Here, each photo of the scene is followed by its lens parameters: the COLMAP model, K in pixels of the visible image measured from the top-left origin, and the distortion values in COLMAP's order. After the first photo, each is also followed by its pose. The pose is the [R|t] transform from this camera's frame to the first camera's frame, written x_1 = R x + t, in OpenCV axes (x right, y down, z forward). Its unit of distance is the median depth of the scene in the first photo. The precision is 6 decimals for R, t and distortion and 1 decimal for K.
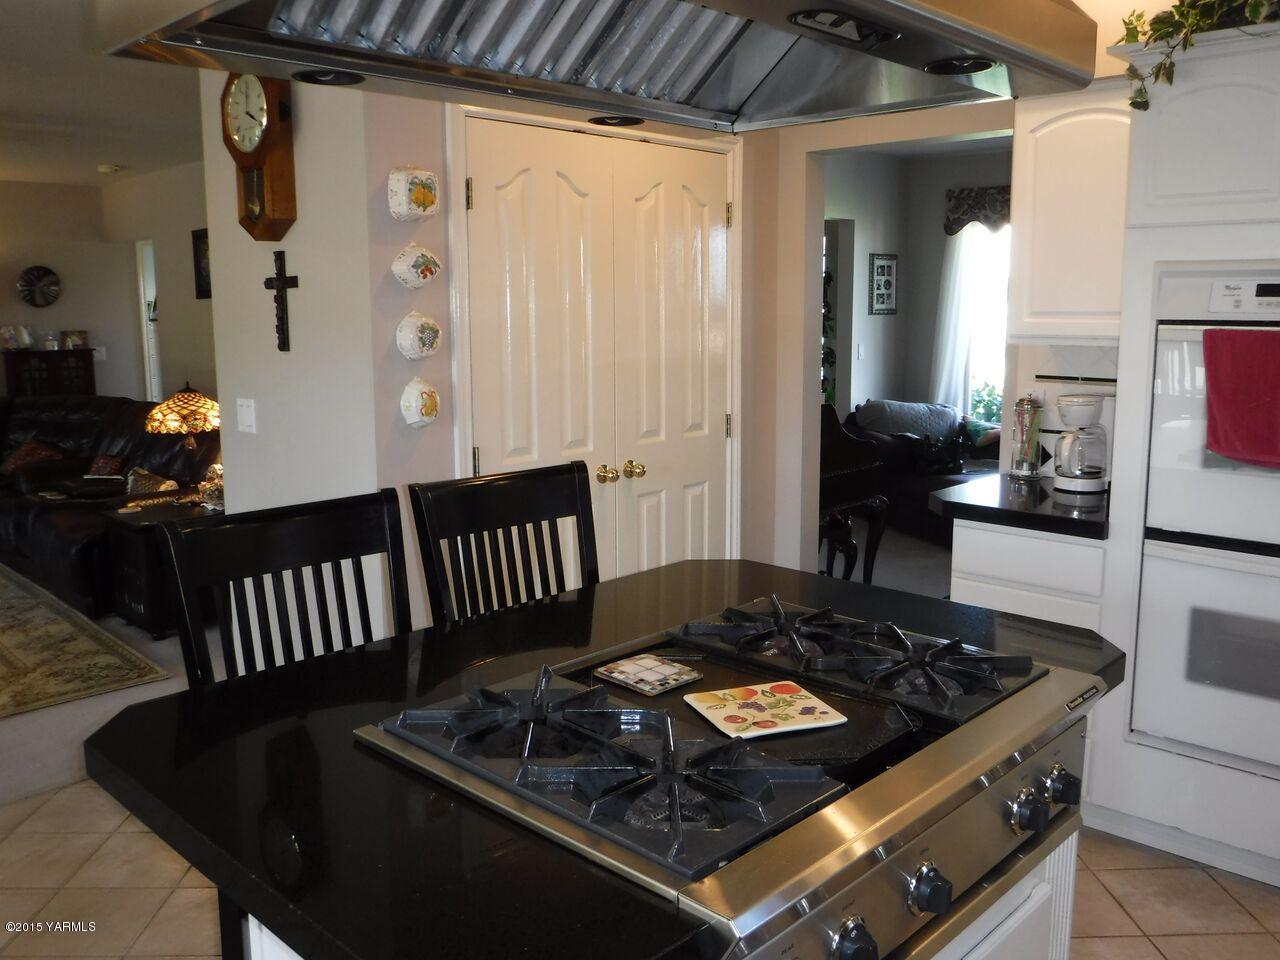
lens RADIAL K [[1082.3, 0, 638.3], [0, 1082.3, 459.4], [0, 0, 1]] dist [-0.082729, 0.057438]
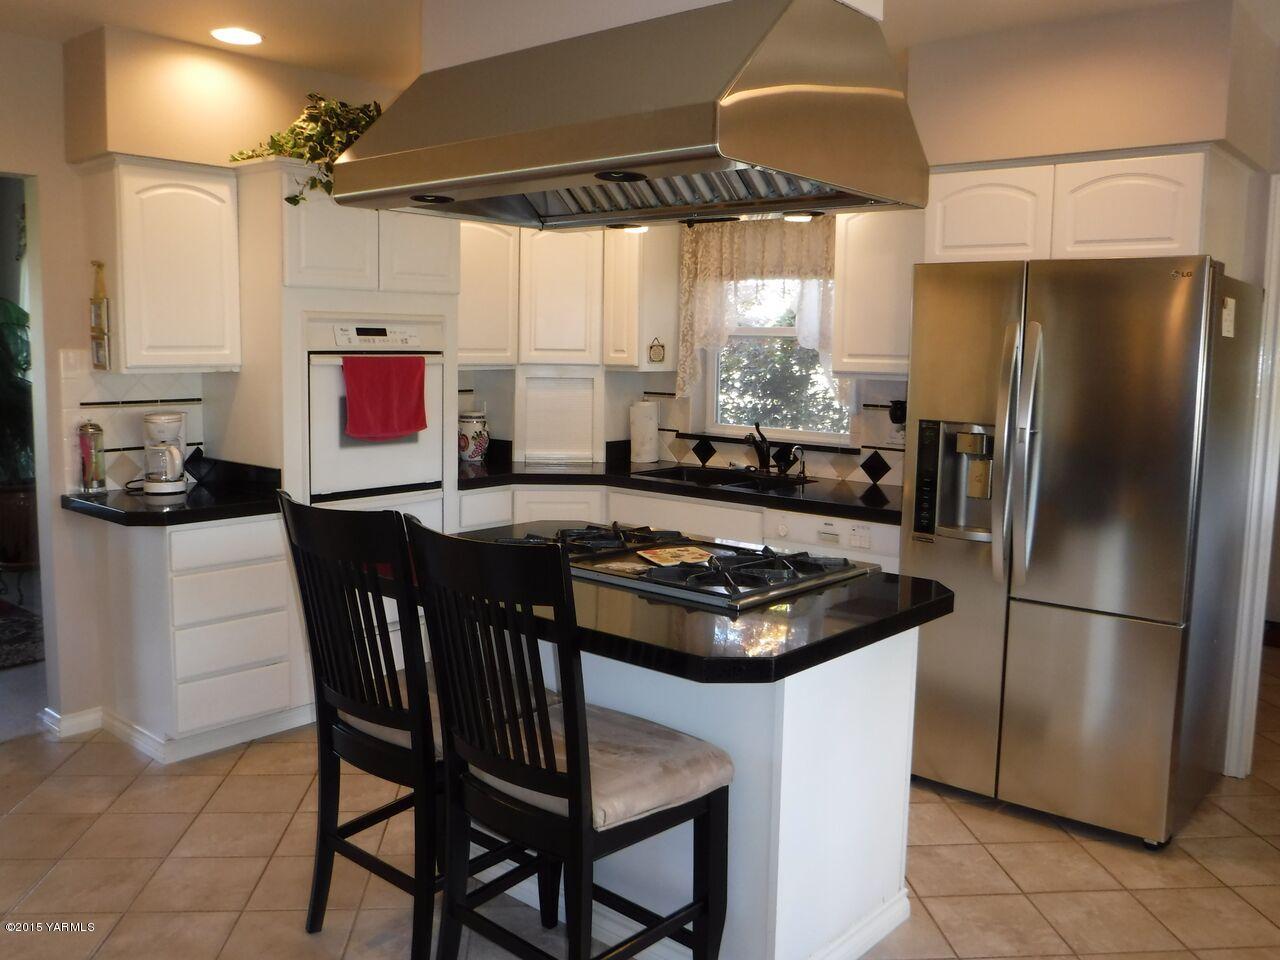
lens RADIAL K [[1073.3, 0, 632.0], [0, 1073.3, 458.2], [0, 0, 1]] dist [-0.080604, 0.046544]
pose [[-0.046524, -0.107129, 0.993156, -0.998449], [0.129387, 0.985211, 0.112333, -0.094945], [-0.990502, 0.133727, -0.031975, 0.638762]]
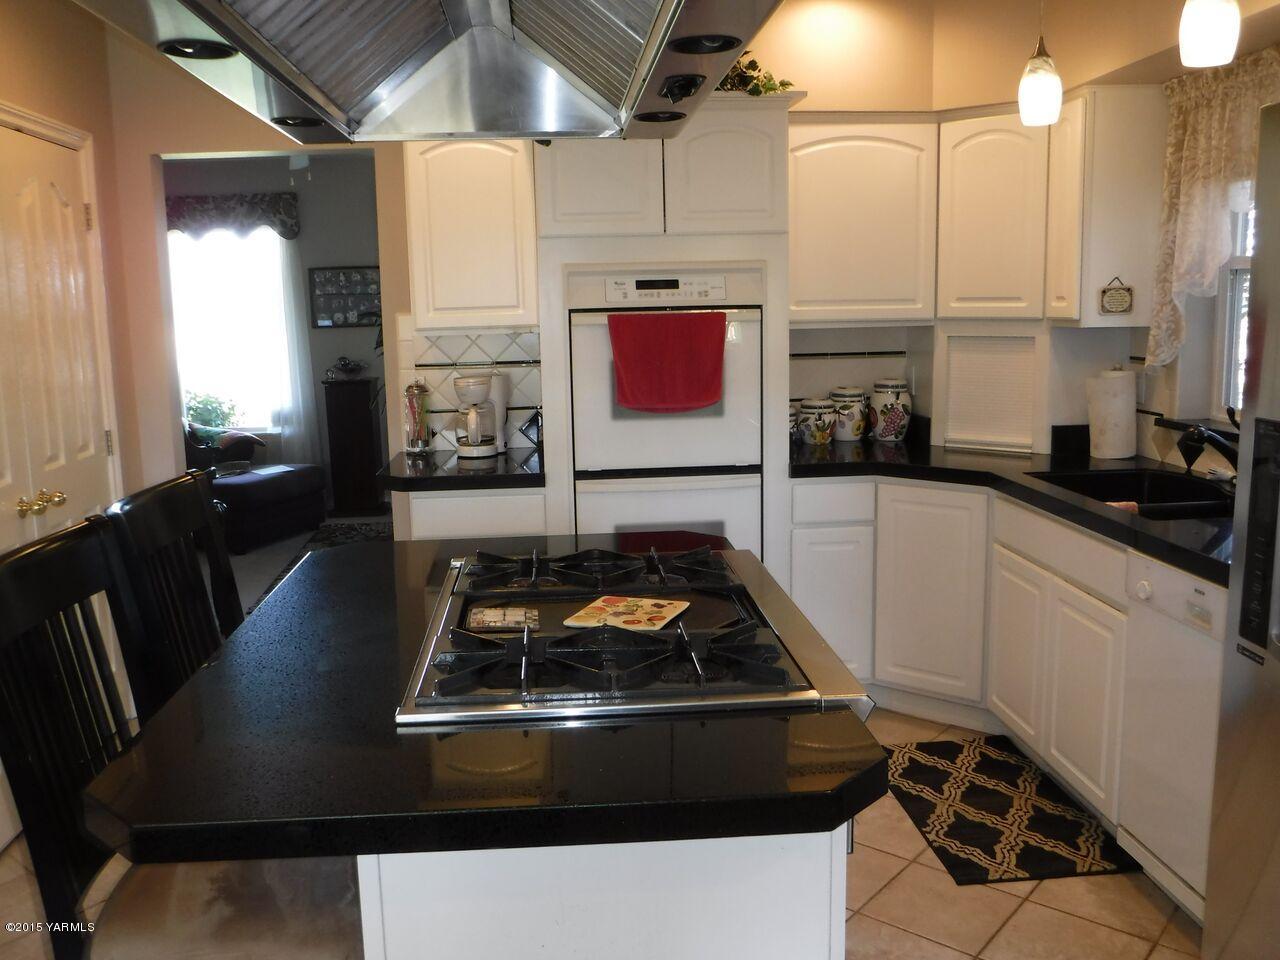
lens RADIAL K [[1073.3, 0, 632.0], [0, 1073.3, 458.2], [0, 0, 1]] dist [-0.080604, 0.046544]
pose [[0.670697, -0.121292, 0.731747, -0.437140], [0.128402, 0.990631, 0.046514, -0.003353], [-0.730533, 0.062761, 0.679988, 0.075466]]
